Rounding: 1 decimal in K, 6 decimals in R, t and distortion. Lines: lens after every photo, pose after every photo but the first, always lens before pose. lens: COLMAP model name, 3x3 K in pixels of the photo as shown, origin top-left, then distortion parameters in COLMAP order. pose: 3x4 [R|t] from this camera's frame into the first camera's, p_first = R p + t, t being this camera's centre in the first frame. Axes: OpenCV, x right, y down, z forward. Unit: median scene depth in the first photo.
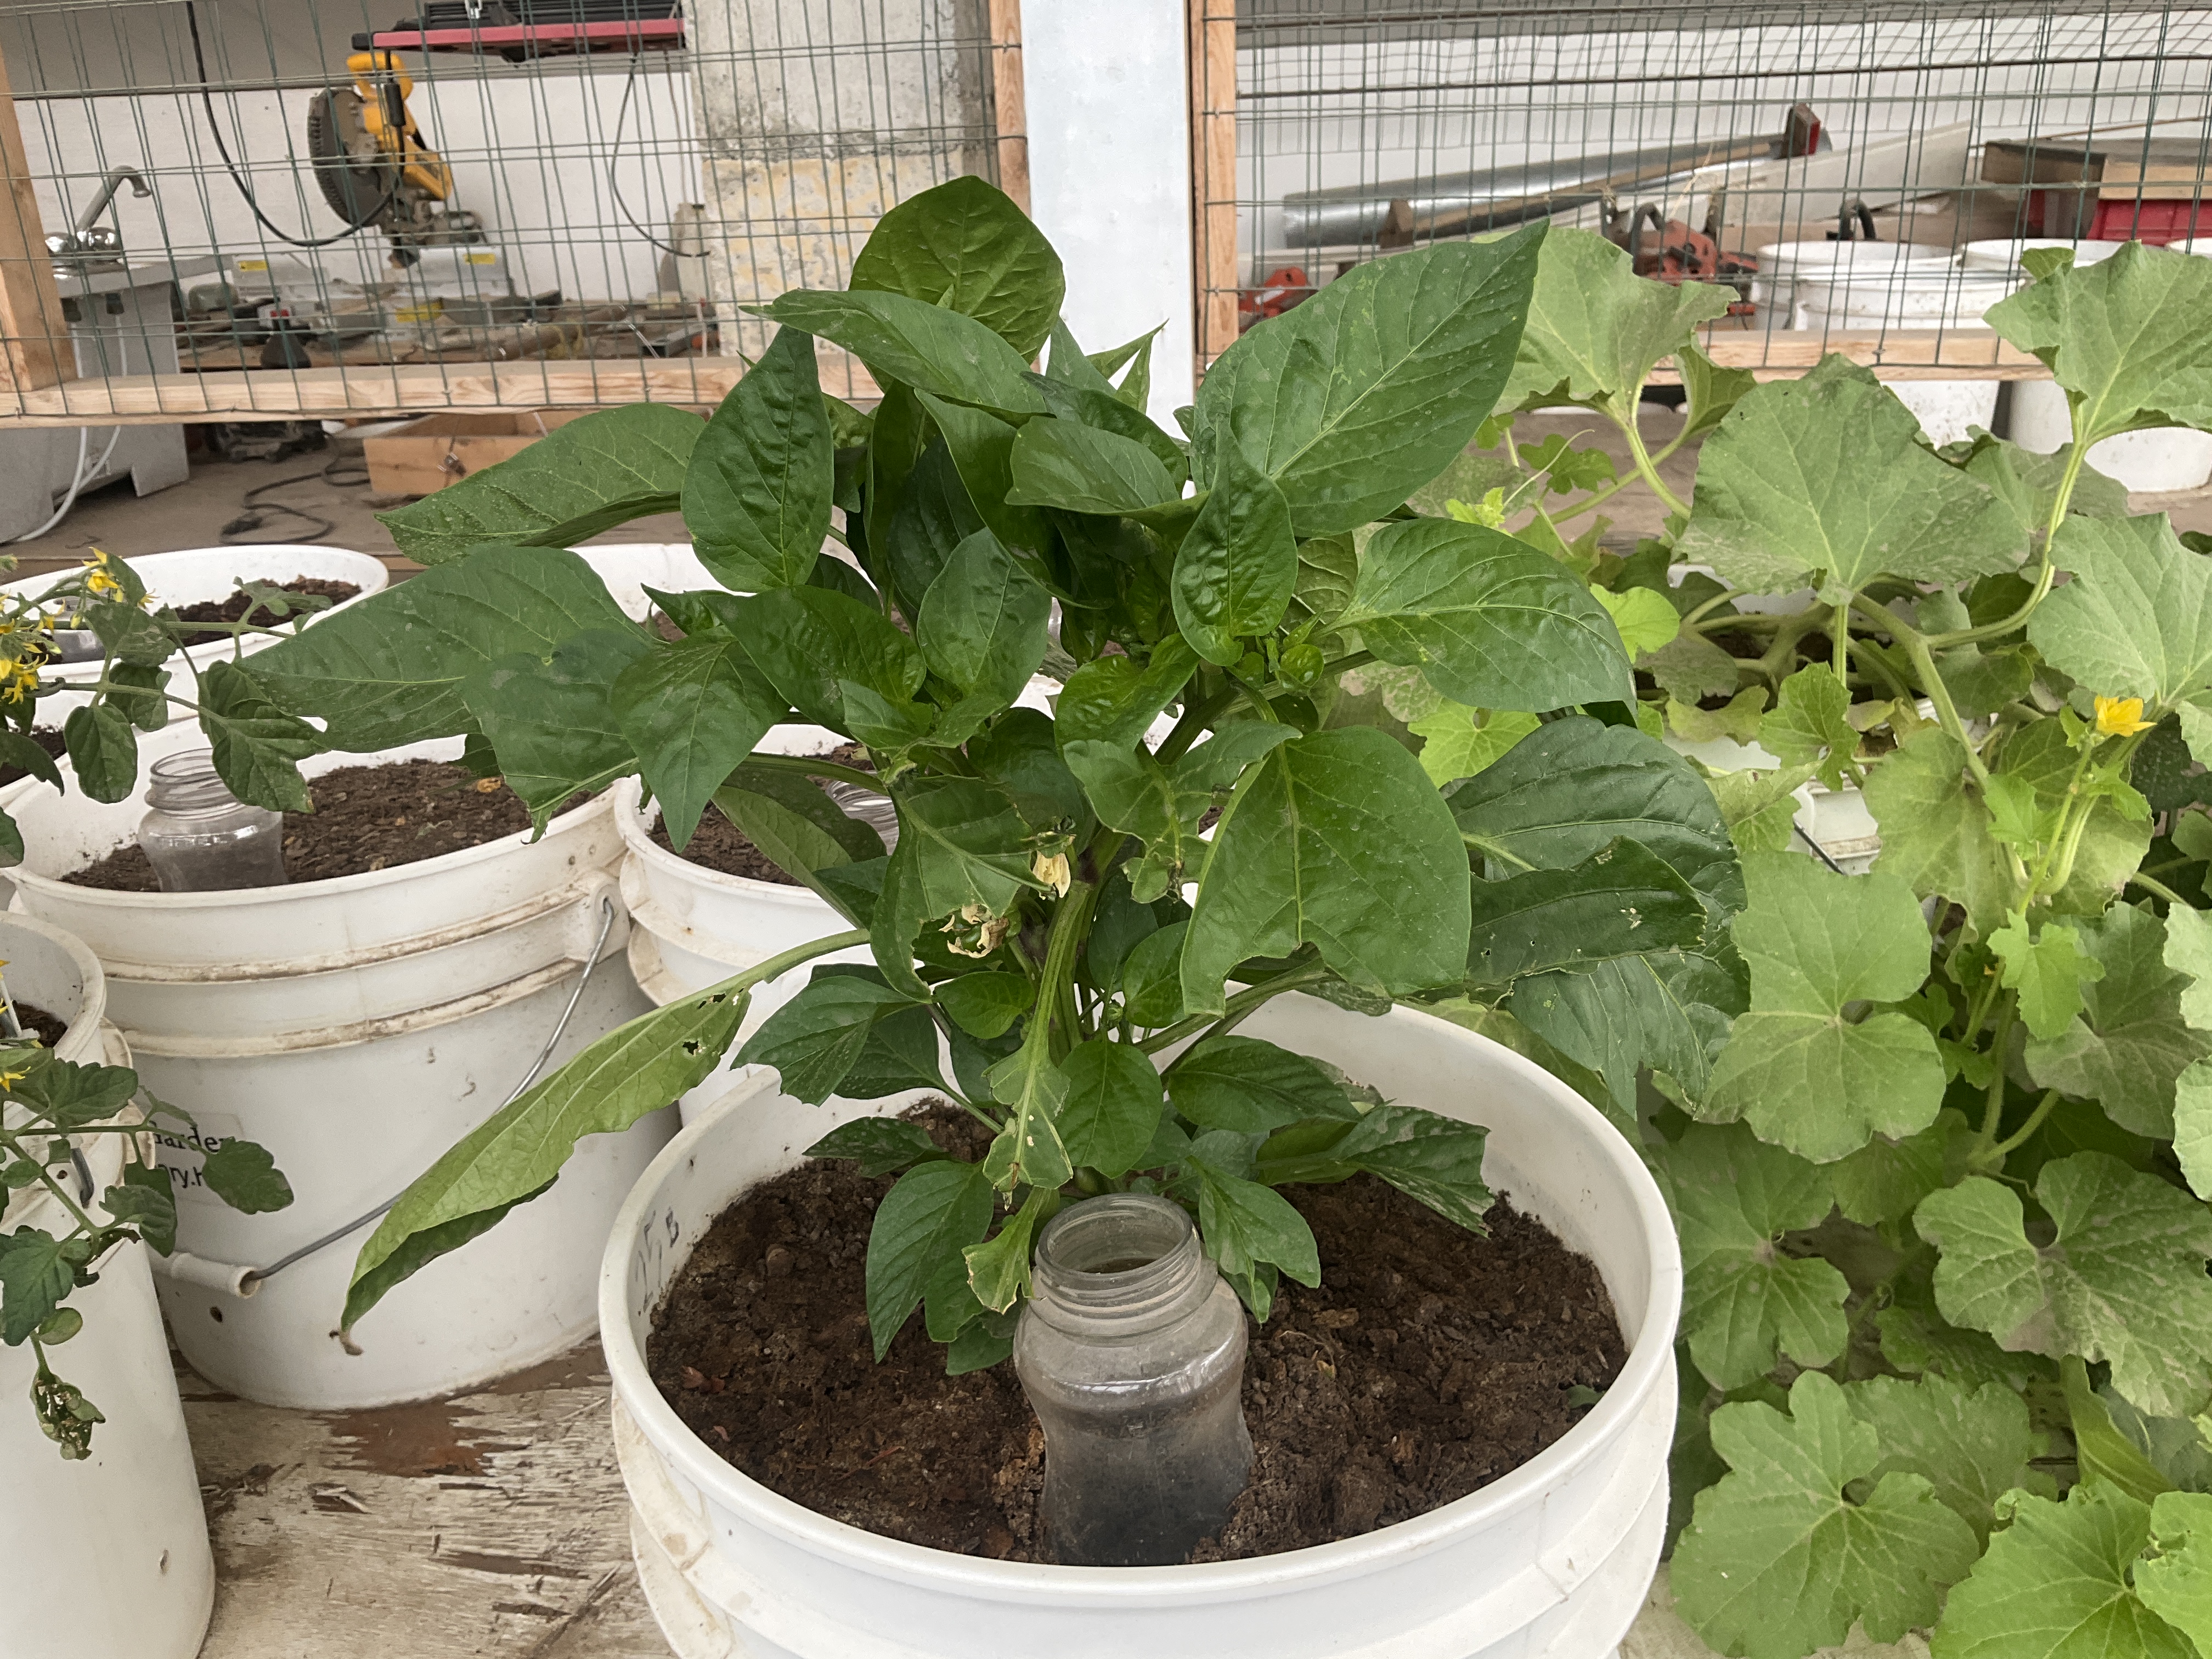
lens RADIAL K [[1876.8, 0, 1019.7], [0, 1876.8, 784.5], [0, 0, 1]] dist [0.020603, -0.046472]
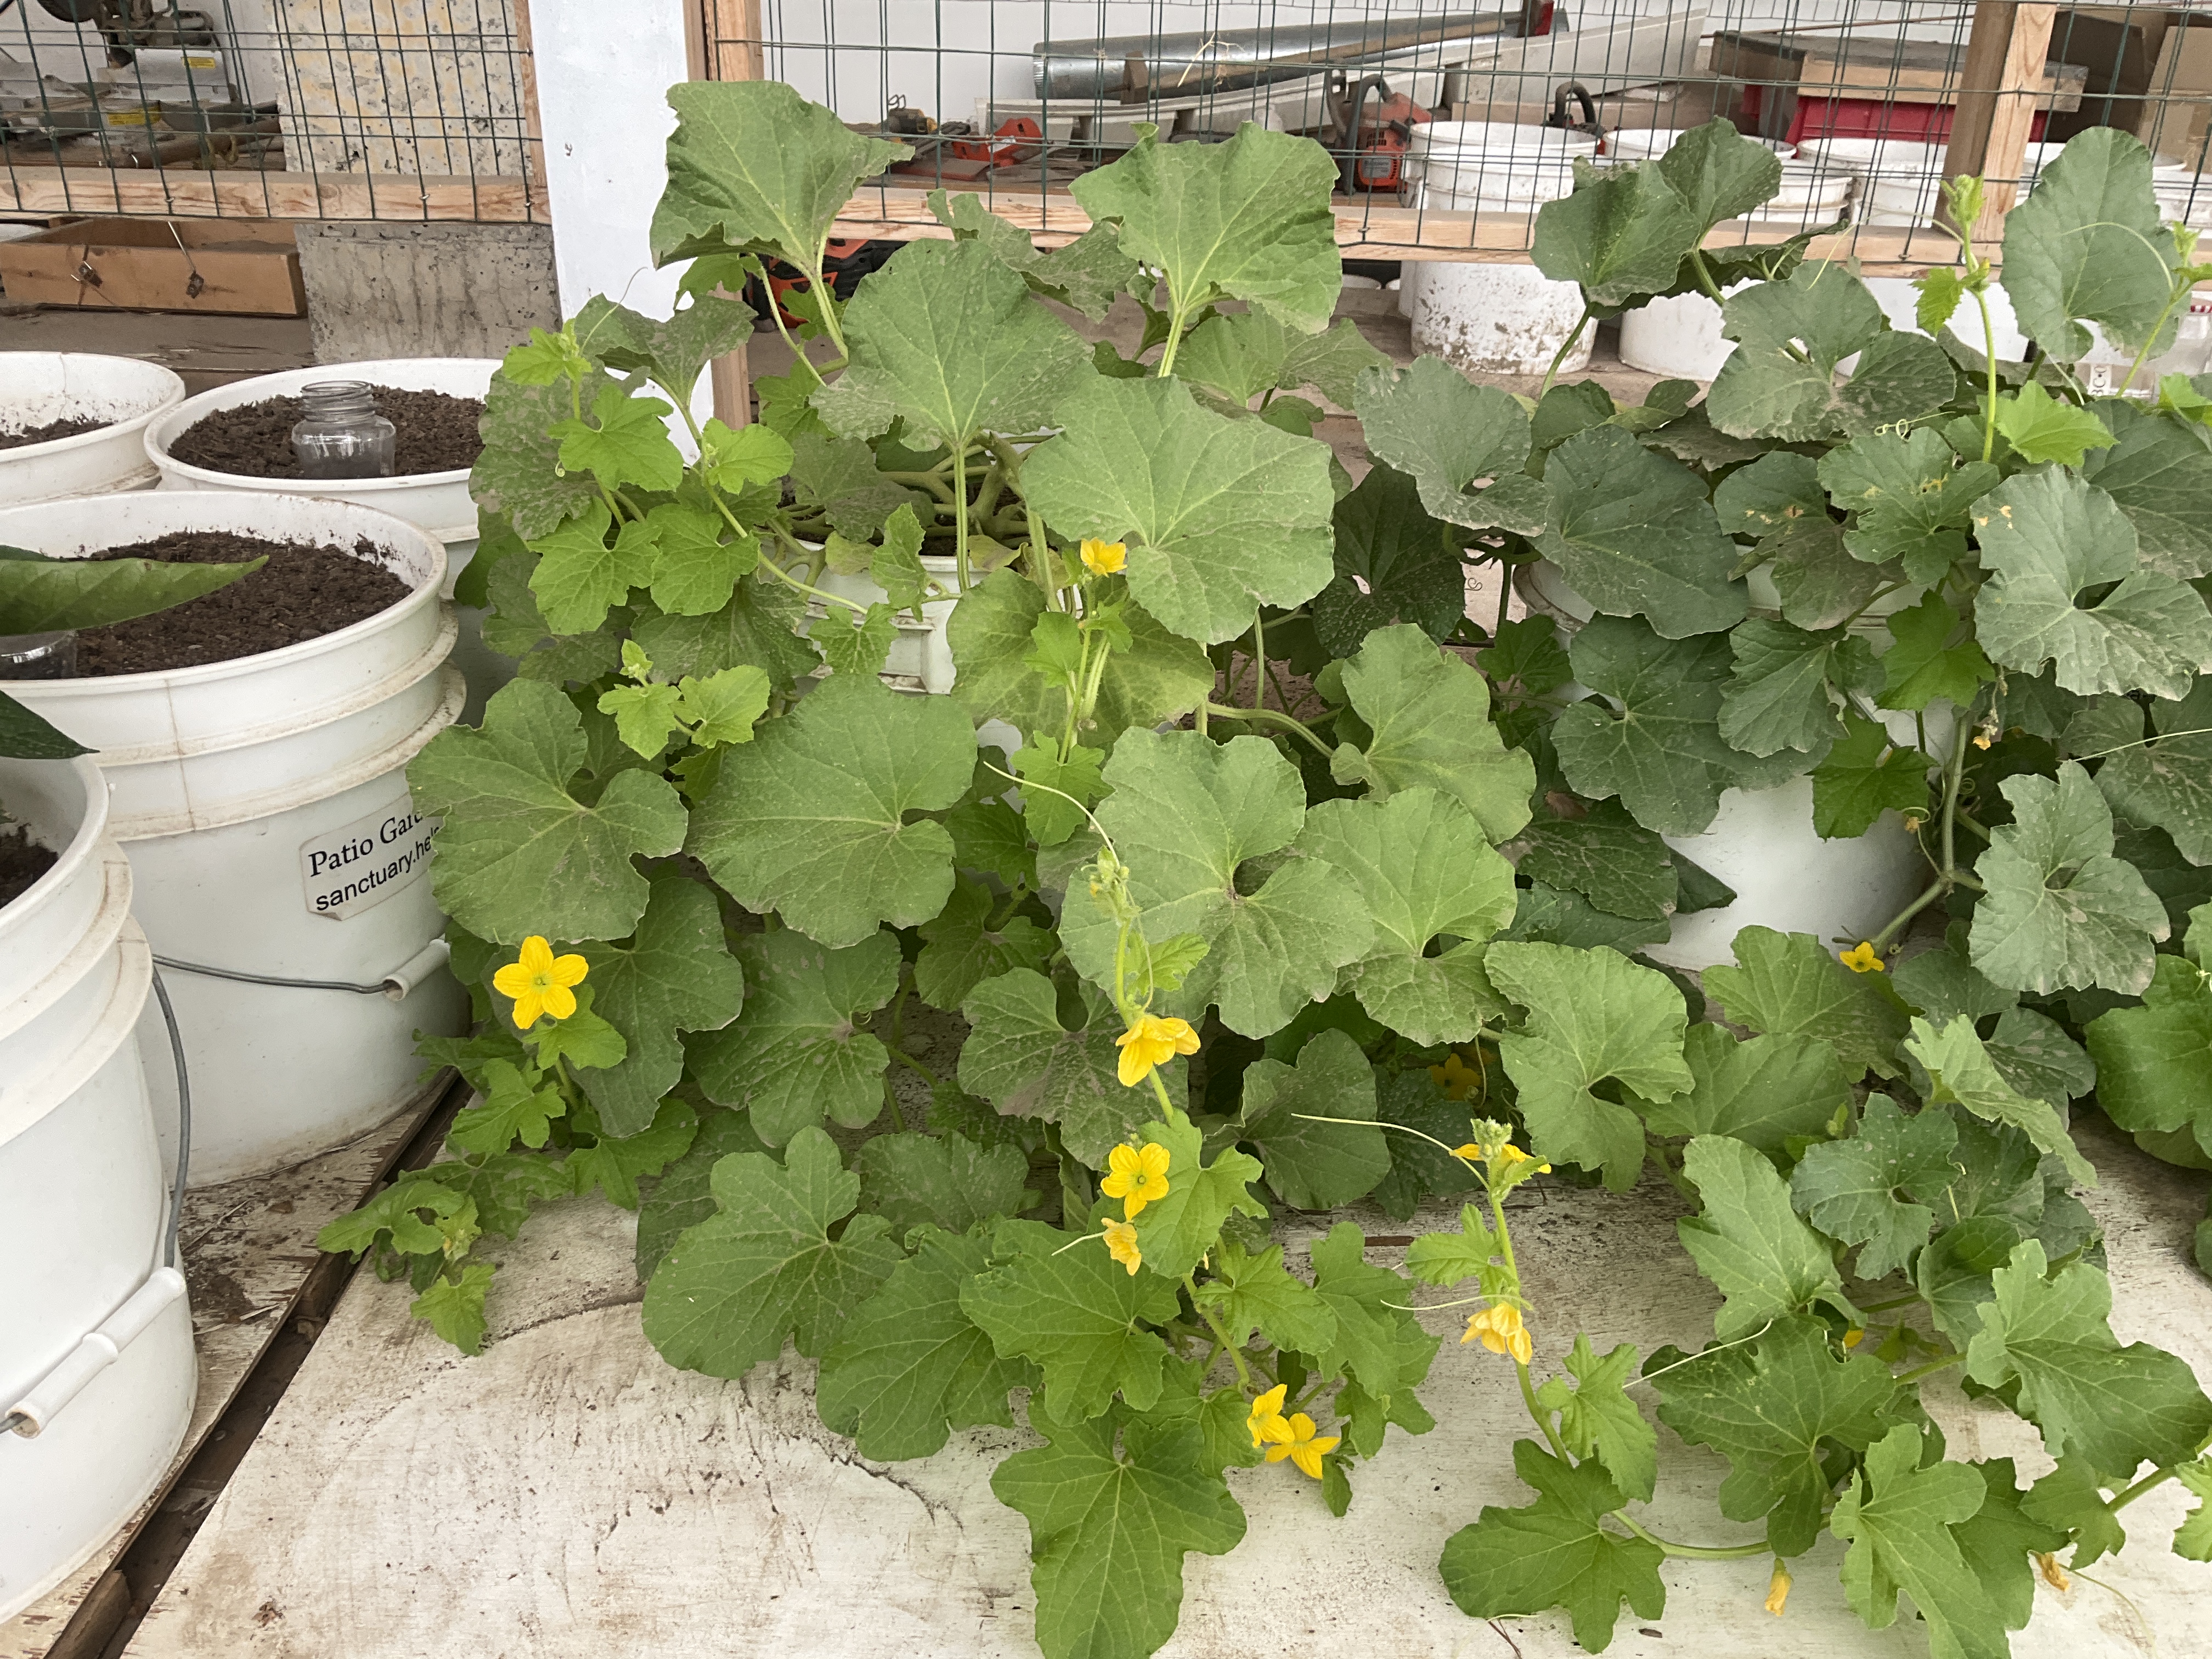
lens RADIAL K [[1876.8, 0, 1111.7], [0, 1876.8, 829.4], [0, 0, 1]] dist [0.020603, -0.046472]
pose [[0.996737, 0.030859, 0.074587, 0.135665], [-0.037802, 0.994897, 0.093543, 0.005176], [-0.071320, -0.096058, 0.992817, -0.032617]]
